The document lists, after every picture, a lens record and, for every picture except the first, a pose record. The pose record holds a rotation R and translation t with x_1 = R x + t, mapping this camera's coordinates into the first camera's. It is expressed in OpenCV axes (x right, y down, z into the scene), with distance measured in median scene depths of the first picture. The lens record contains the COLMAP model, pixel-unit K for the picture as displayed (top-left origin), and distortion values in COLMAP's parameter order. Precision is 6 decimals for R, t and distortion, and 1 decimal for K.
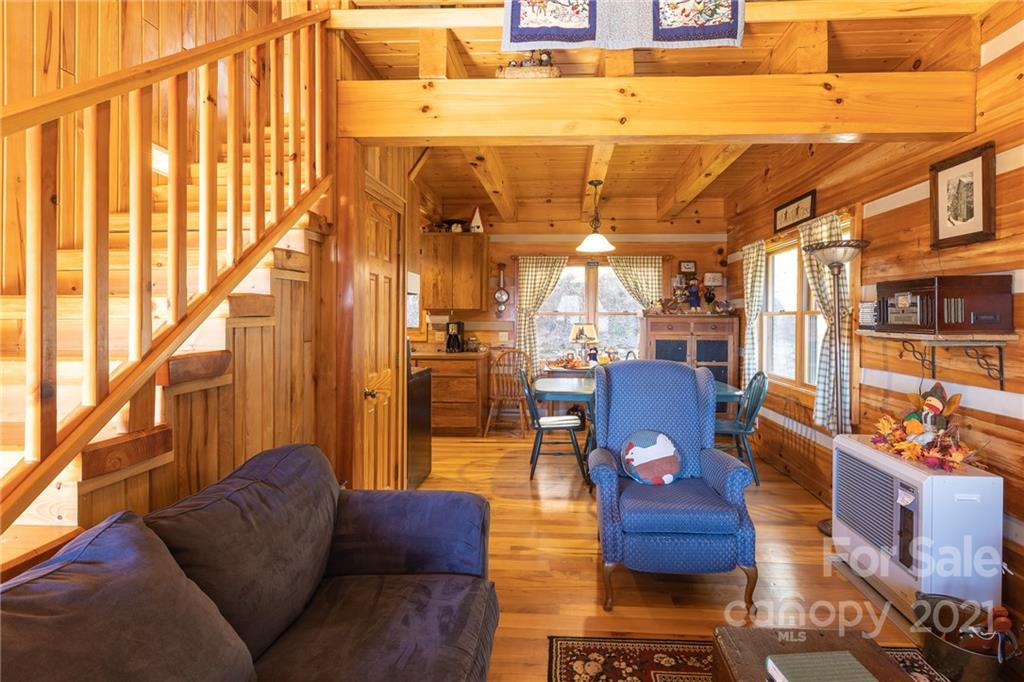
lens RADIAL K [[498.4, 0, 539.5], [0, 498.4, 319.9], [0, 0, 1]] dist [0.005009, -0.001296]
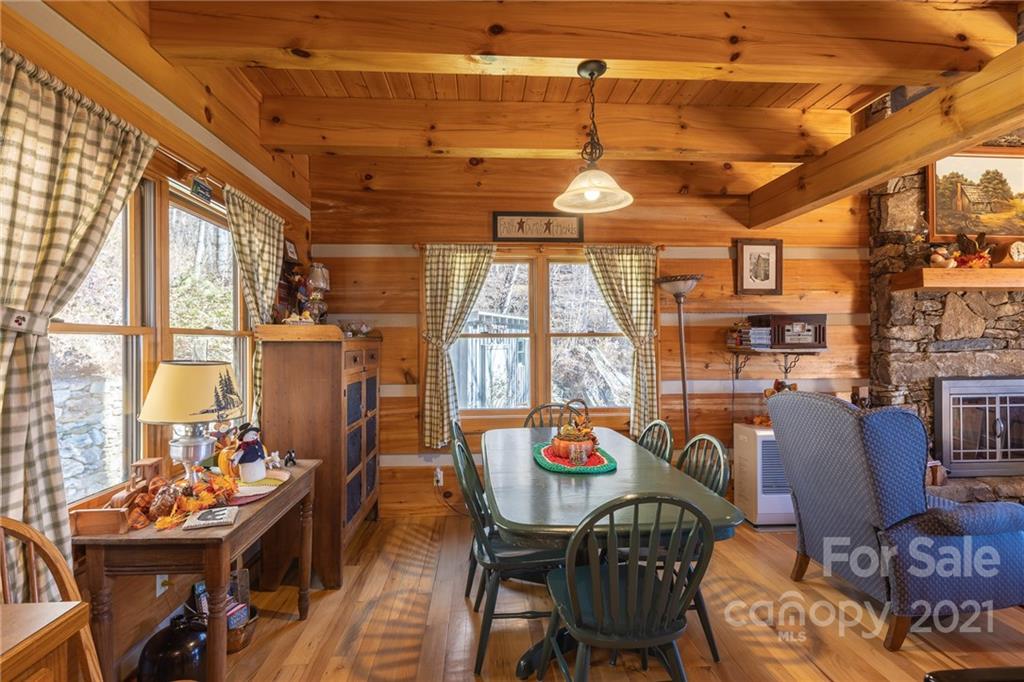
lens RADIAL K [[468.8, 0, 510.9], [0, 468.8, 338.6], [0, 0, 1]] dist [0.004513, 0.001291]
pose [[-0.114162, -0.003129, 0.993457, -0.552604], [0.010693, 0.999933, 0.004378, -0.018779], [-0.993405, 0.011122, -0.114121, 1.840294]]
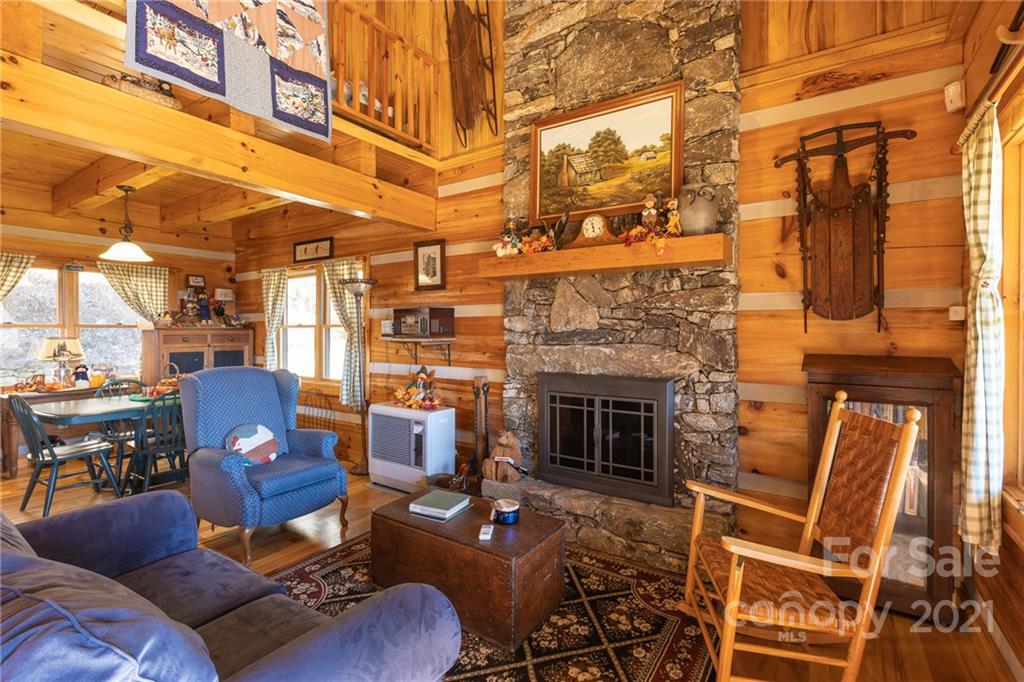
lens RADIAL K [[468.8, 0, 513.3], [0, 468.8, 332.2], [0, 0, 1]] dist [0.004513, 0.001291]
pose [[0.517030, -0.008962, 0.855921, -0.446195], [0.007862, 0.999953, 0.005721, -0.001178], [-0.855931, 0.003772, 0.517076, -0.146493]]
